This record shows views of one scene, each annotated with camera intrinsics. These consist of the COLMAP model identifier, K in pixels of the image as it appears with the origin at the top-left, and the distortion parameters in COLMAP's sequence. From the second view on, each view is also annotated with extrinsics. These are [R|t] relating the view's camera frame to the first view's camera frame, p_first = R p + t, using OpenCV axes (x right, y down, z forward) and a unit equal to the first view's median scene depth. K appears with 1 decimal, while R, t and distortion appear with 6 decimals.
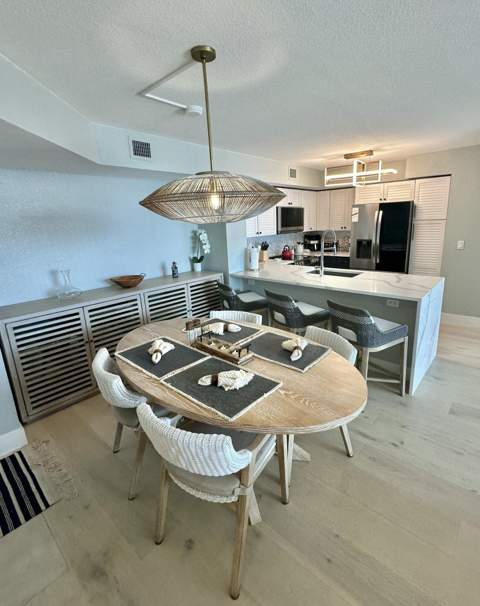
lens RADIAL K [[297.9, 0, 256.1], [0, 297.9, 293.0], [0, 0, 1]] dist [-0.001118, -0.000217]
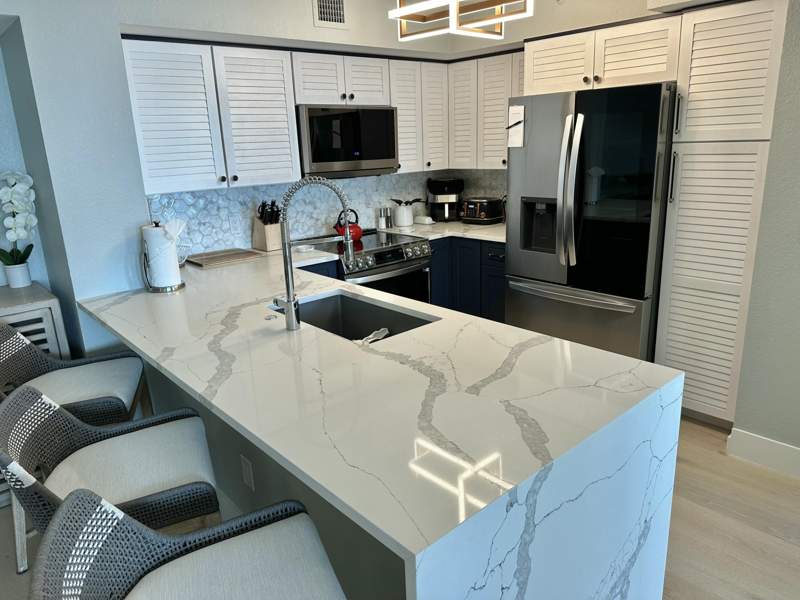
lens RADIAL K [[559.7, 0, 401.8], [0, 559.7, 298.5], [0, 0, 1]] dist [0.091267, -0.141723]
pose [[0.990946, 0.033893, -0.129912, 0.331629], [-0.028705, 0.998722, 0.041597, -0.094667], [0.131156, -0.037491, 0.990653, 0.353998]]
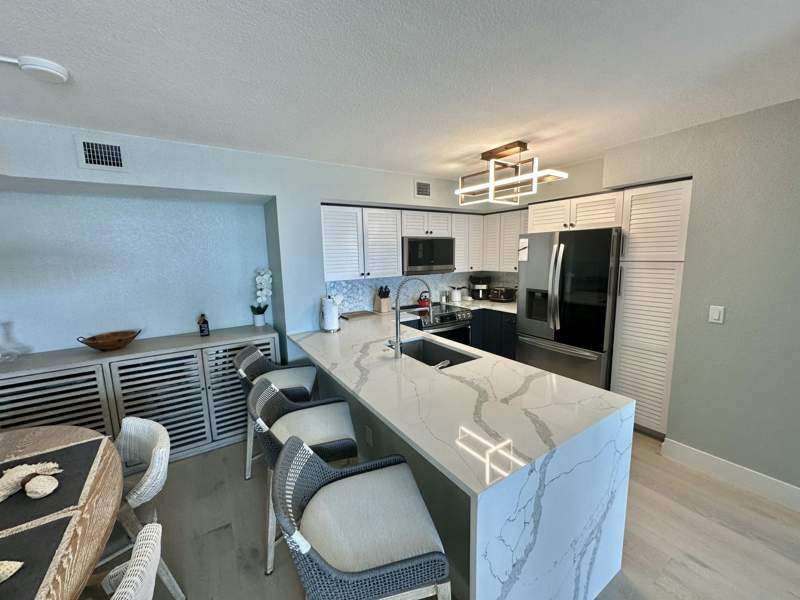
lens RADIAL K [[319.5, 0, 400.0], [0, 319.5, 300.0], [0, 0, 1]] dist [-0.001891, -0.000318]
pose [[0.958199, 0.056036, -0.280560, 0.315006], [-0.079673, 0.994104, -0.073555, -0.098384], [0.274784, 0.092834, 0.957014, 0.332998]]
